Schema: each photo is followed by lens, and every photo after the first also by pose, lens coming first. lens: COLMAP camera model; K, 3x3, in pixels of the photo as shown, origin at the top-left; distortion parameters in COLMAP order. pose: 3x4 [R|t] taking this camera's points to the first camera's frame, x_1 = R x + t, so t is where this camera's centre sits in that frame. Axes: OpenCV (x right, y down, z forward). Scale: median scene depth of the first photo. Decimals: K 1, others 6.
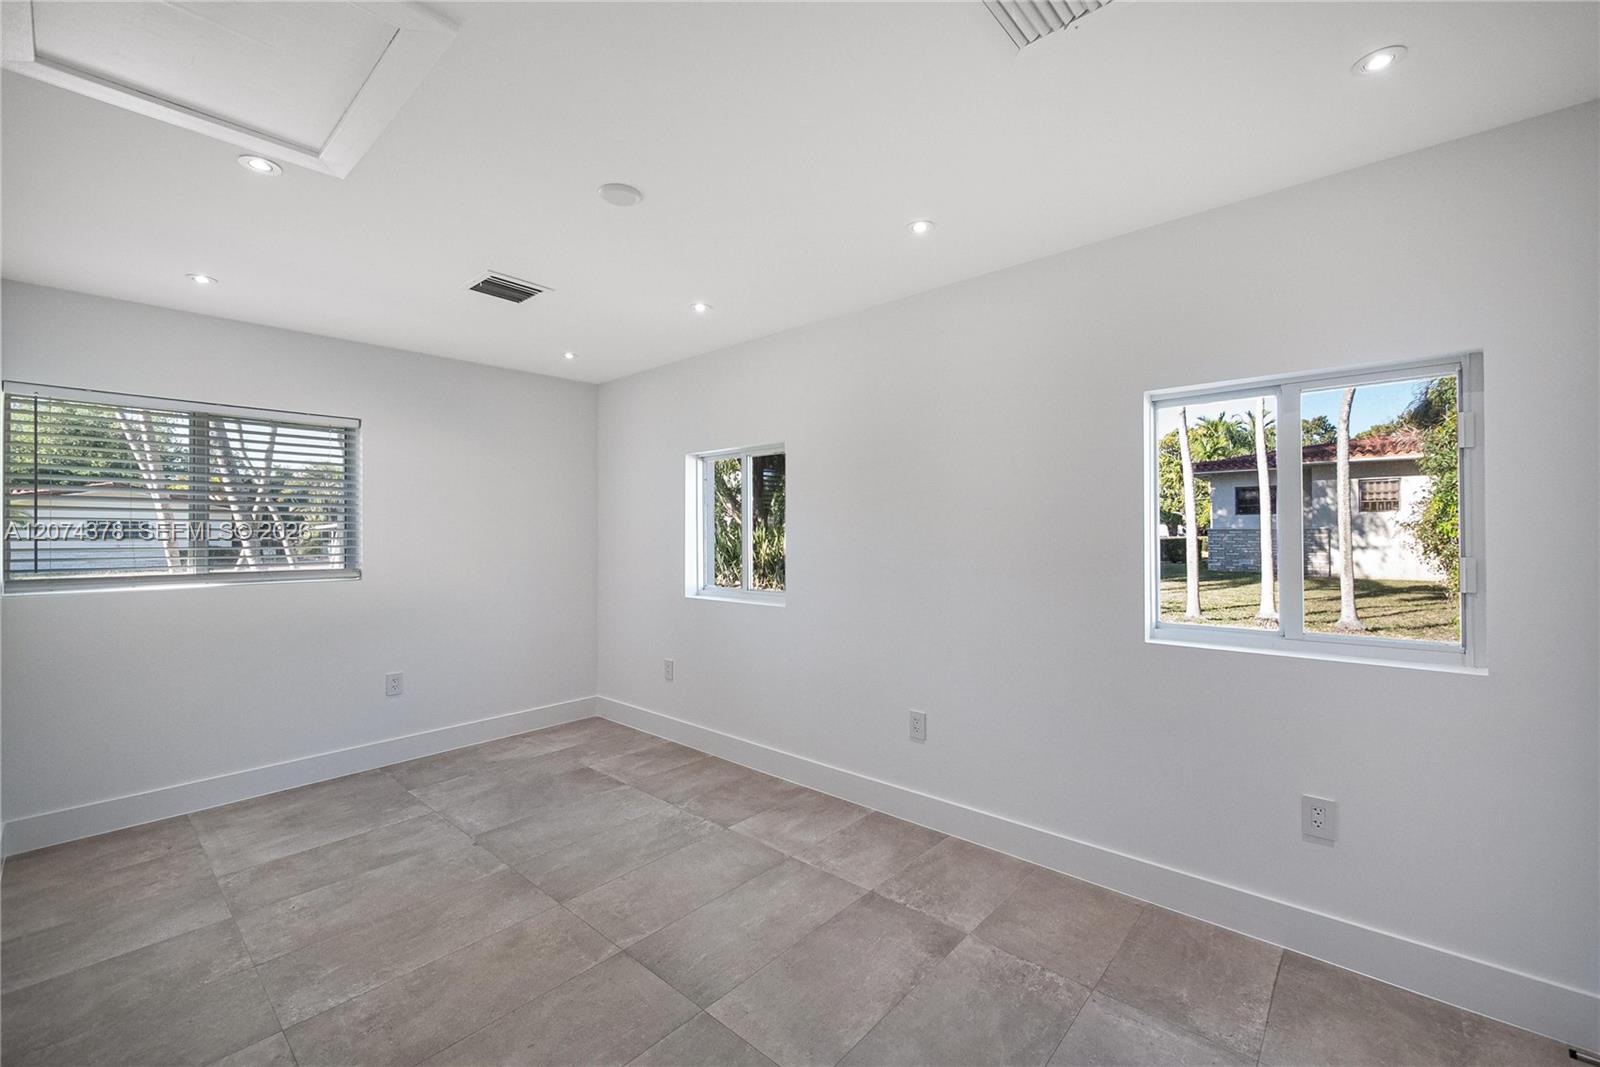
lens RADIAL K [[660.5, 0, 798.8], [0, 660.5, 530.9], [0, 0, 1]] dist [-0.004662, 0.000889]
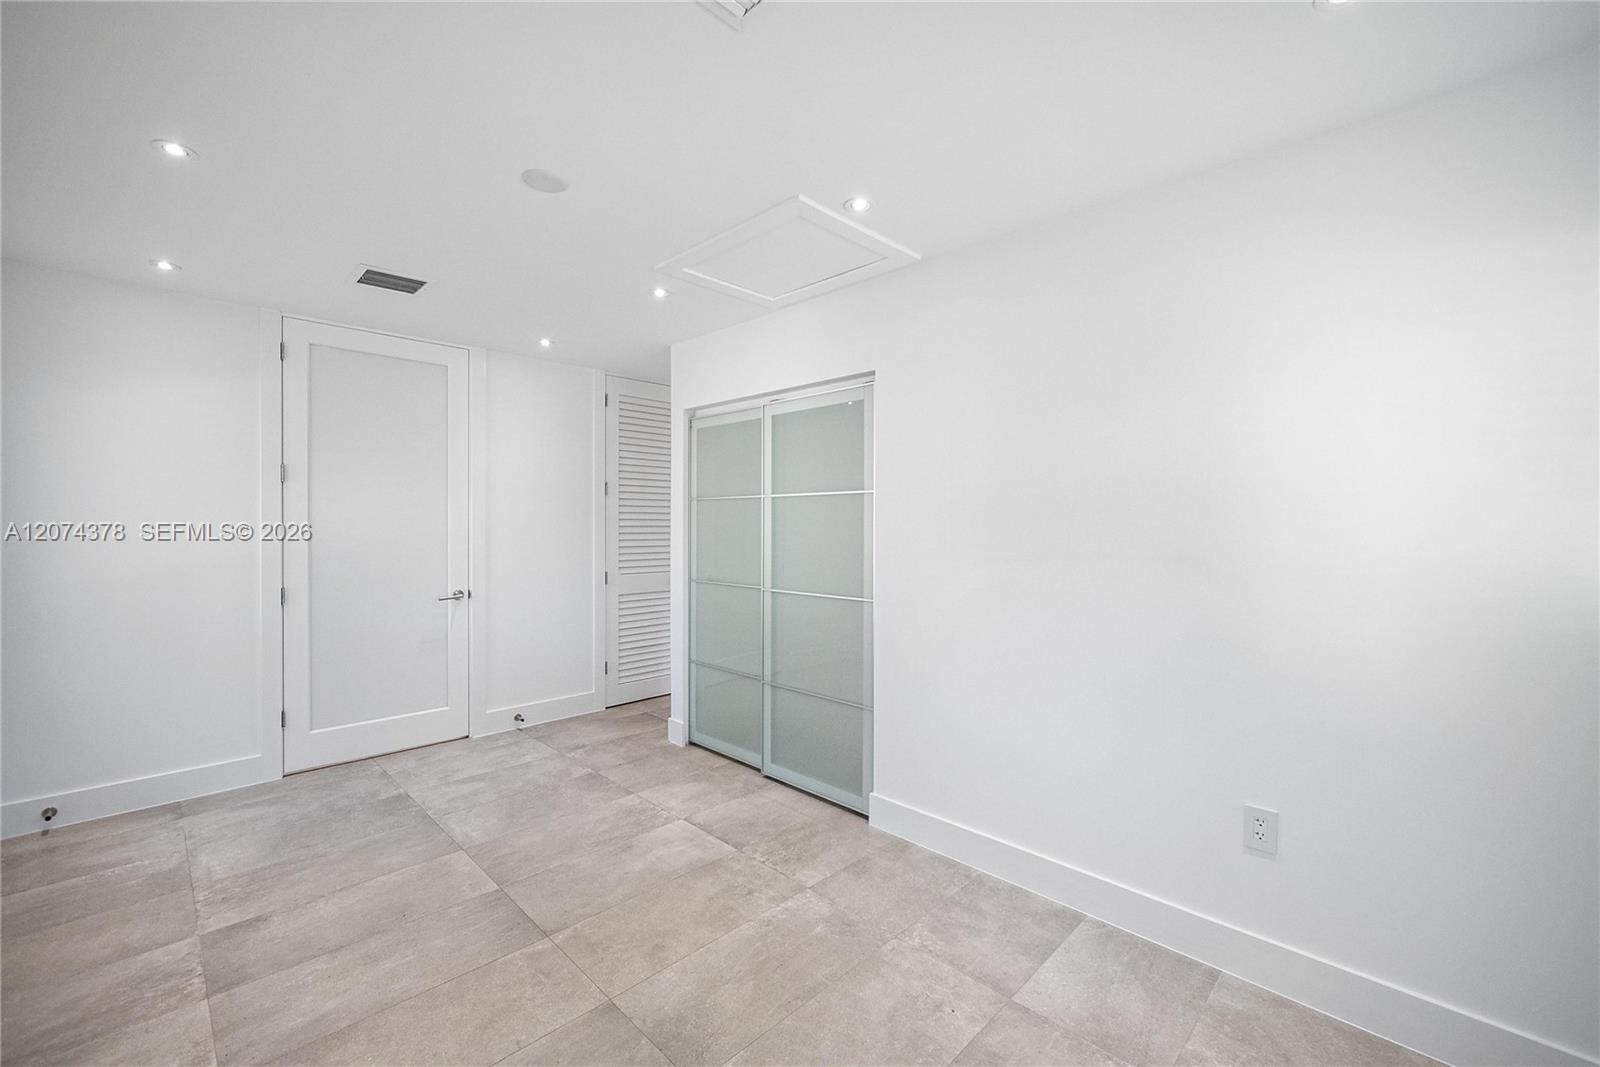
lens RADIAL K [[660.5, 0, 800.9], [0, 660.5, 528.3], [0, 0, 1]] dist [-0.004662, 0.000889]
pose [[-0.998786, 0.000940, 0.049255, -0.699261], [0.001031, 0.999998, 0.001819, 0.007715], [-0.049253, 0.001868, -0.998785, 1.974708]]
